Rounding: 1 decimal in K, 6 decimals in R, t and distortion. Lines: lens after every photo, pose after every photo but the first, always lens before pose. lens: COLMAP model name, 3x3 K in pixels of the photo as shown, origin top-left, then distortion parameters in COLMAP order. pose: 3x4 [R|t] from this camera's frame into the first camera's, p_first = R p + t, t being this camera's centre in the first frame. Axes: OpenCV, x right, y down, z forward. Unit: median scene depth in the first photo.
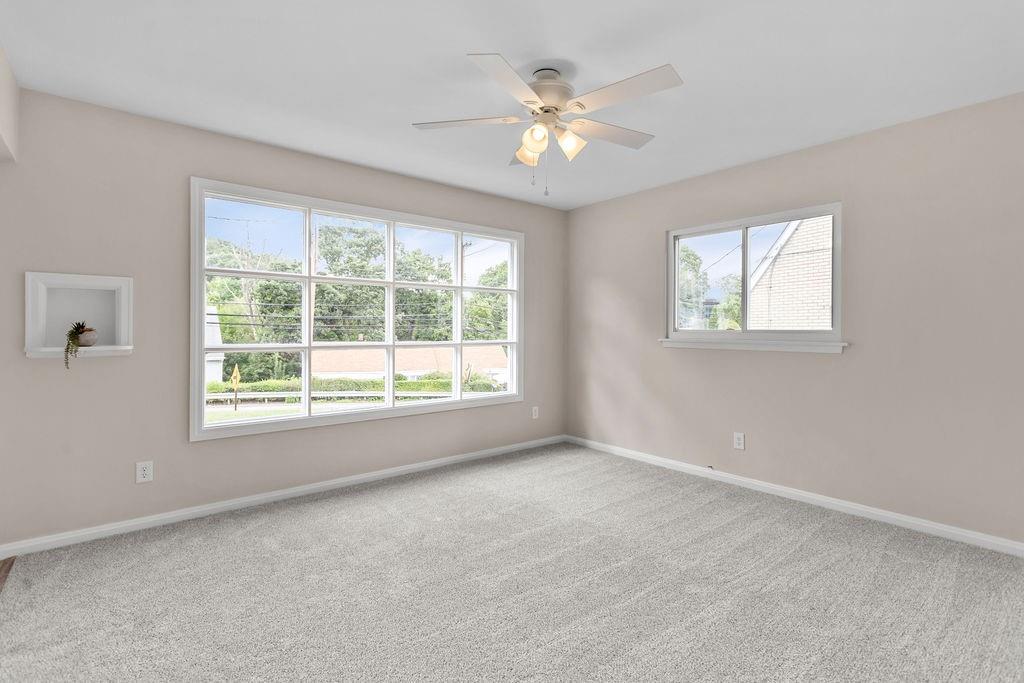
lens RADIAL K [[491.5, 0, 509.0], [0, 491.5, 327.0], [0, 0, 1]] dist [0.001469, 0.000557]
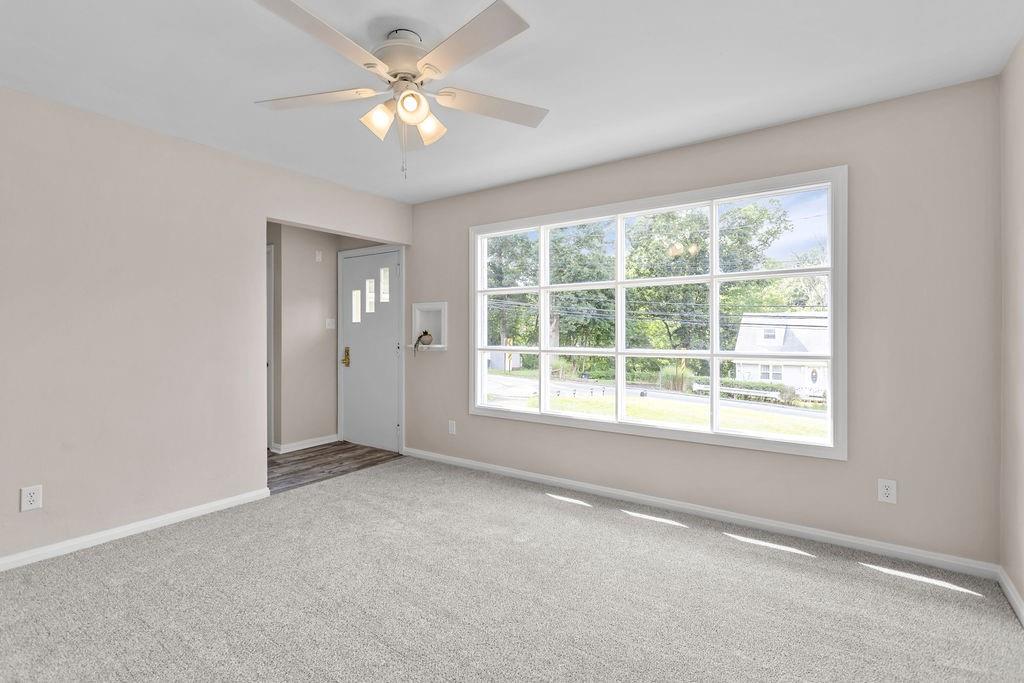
lens RADIAL K [[482.5, 0, 516.1], [0, 482.5, 337.8], [0, 0, 1]] dist [0.000061, -0.000942]
pose [[0.268260, 0.010324, -0.963291, 0.772504], [0.001394, 0.999937, 0.011105, -0.000809], [0.963346, -0.004322, 0.268229, 0.802299]]
